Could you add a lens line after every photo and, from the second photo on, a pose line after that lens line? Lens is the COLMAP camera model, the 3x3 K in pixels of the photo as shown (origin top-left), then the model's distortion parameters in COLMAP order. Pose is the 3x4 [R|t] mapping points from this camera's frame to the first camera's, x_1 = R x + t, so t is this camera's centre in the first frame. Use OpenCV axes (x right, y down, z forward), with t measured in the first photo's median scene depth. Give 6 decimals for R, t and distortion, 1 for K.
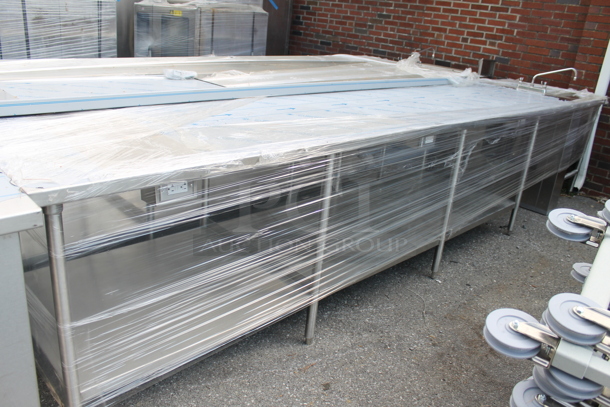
lens RADIAL K [[513.7, 0, 305.0], [0, 513.7, 203.5], [0, 0, 1]] dist [-0.171943, 0.134372]
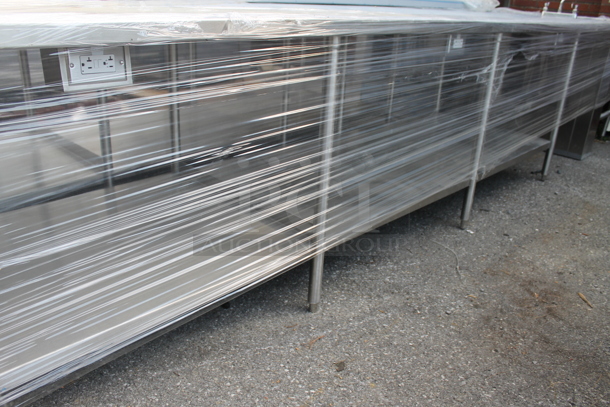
lens RADIAL K [[513.7, 0, 305.0], [0, 513.7, 203.5], [0, 0, 1]] dist [-0.171943, 0.134372]
pose [[0.999144, -0.041358, -0.000314, 0.001257], [0.041345, 0.998566, 0.033994, 0.087761], [-0.001093, -0.033978, 0.999422, 0.239922]]
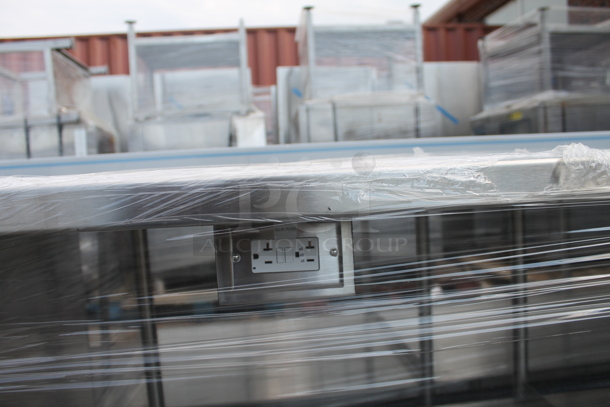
lens RADIAL K [[513.7, 0, 305.0], [0, 513.7, 203.5], [0, 0, 1]] dist [-0.171943, 0.134372]
pose [[0.753466, -0.097157, -0.650268, -0.009097], [-0.112006, 0.955598, -0.272558, 0.018601], [0.647876, 0.278197, 0.709129, 0.491269]]
